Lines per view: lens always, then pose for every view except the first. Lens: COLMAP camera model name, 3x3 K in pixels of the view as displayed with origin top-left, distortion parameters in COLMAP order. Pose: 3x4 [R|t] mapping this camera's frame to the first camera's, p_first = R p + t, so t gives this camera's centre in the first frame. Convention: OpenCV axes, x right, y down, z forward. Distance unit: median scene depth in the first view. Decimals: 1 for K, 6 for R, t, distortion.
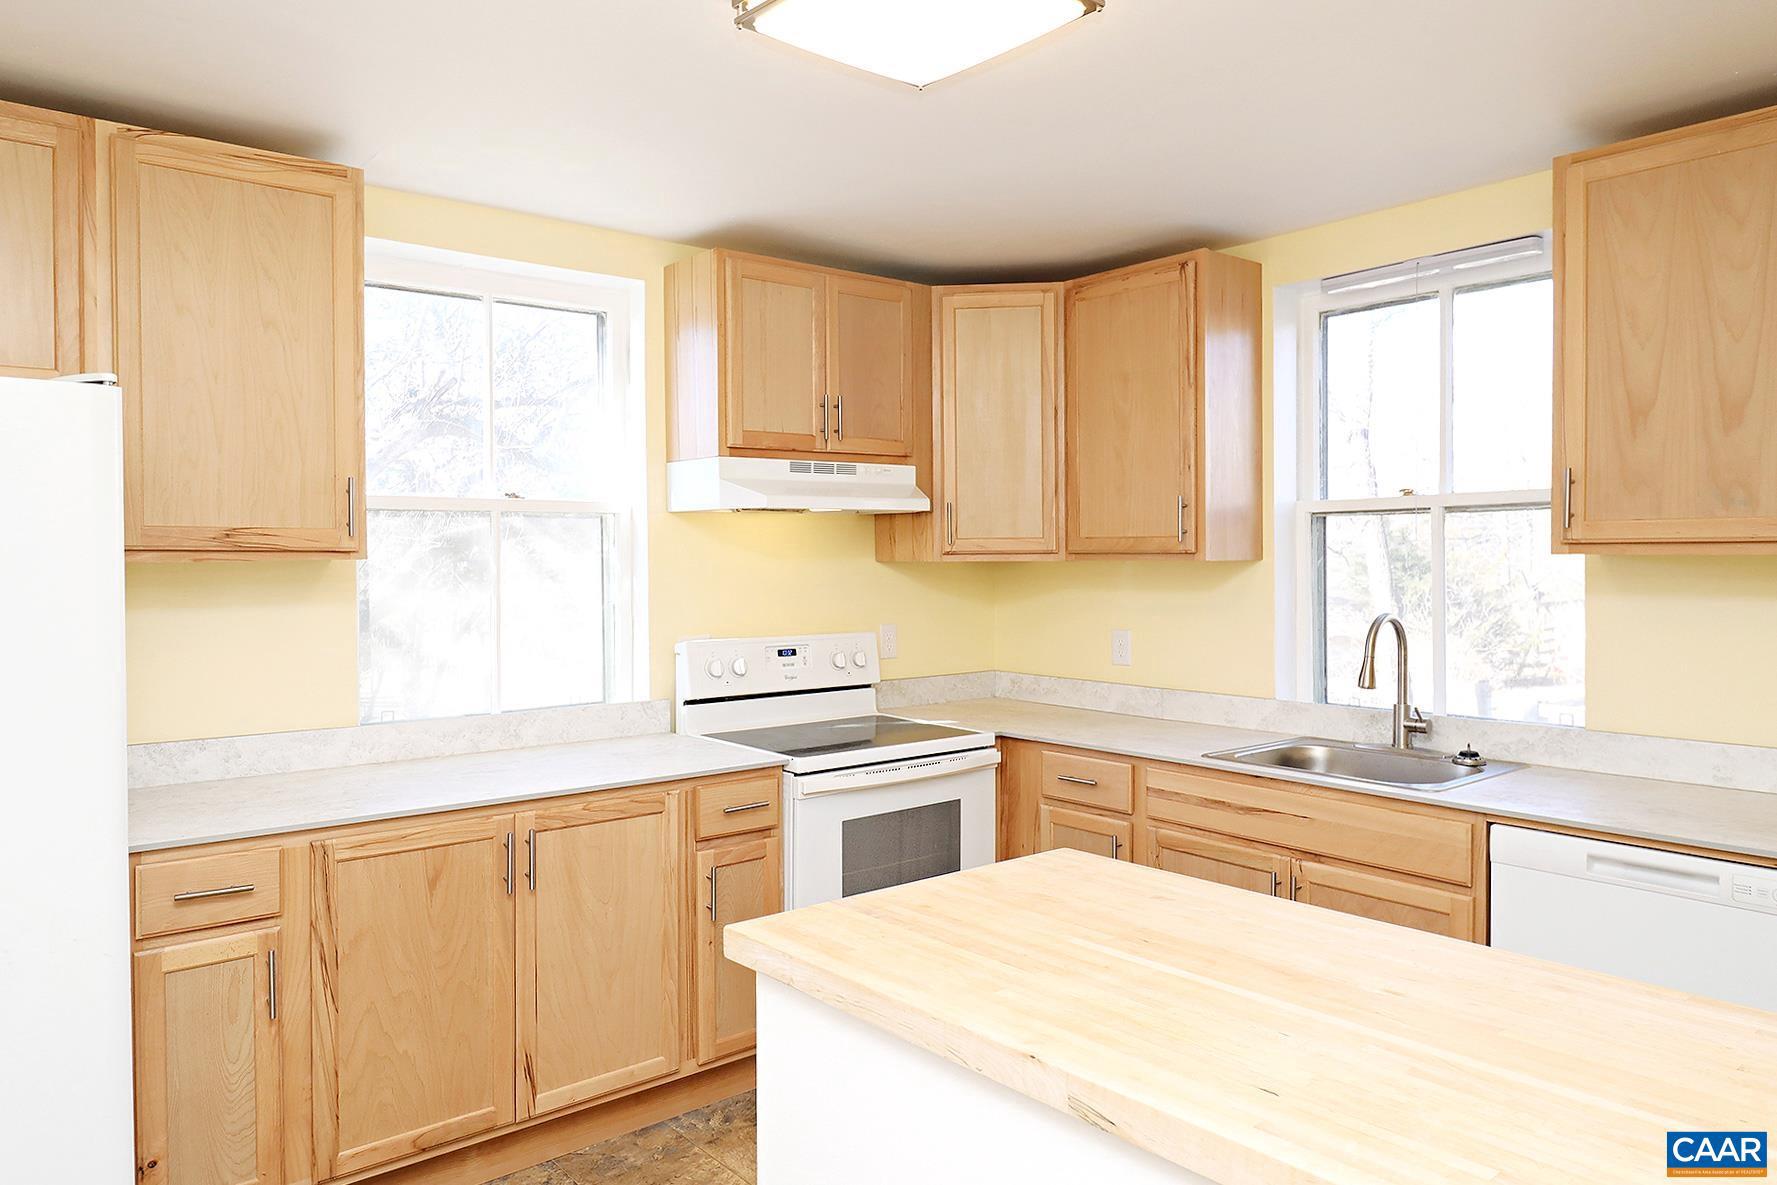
lens RADIAL K [[1168.5, 0, 888.1], [0, 1168.5, 567.0], [0, 0, 1]] dist [-0.003292, -0.007211]
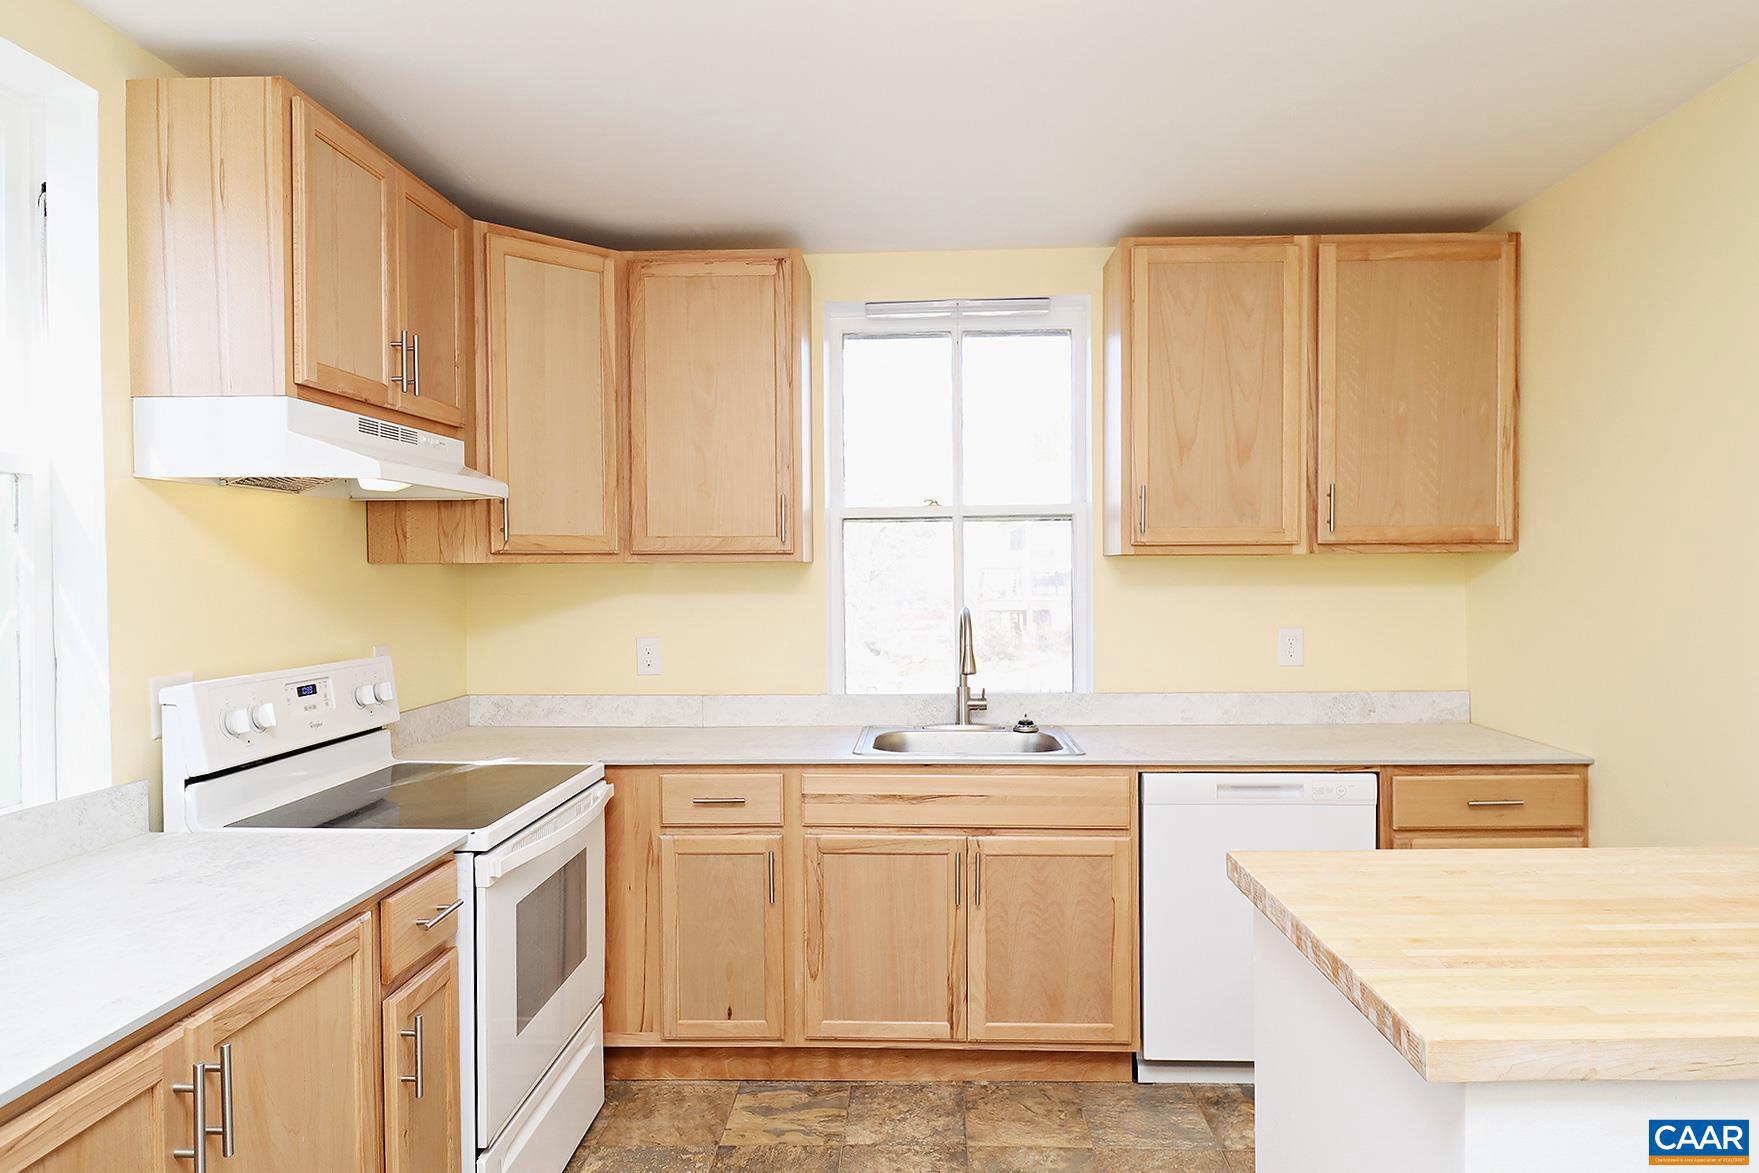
lens RADIAL K [[1044.6, 0, 879.5], [0, 1044.6, 586.5], [0, 0, 1]] dist [-0.000678, -0.003470]
pose [[0.667370, -0.010907, 0.744646, -0.352648], [0.010891, 0.999929, 0.004886, 0.012698], [-0.744647, 0.004849, 0.667441, 0.354125]]
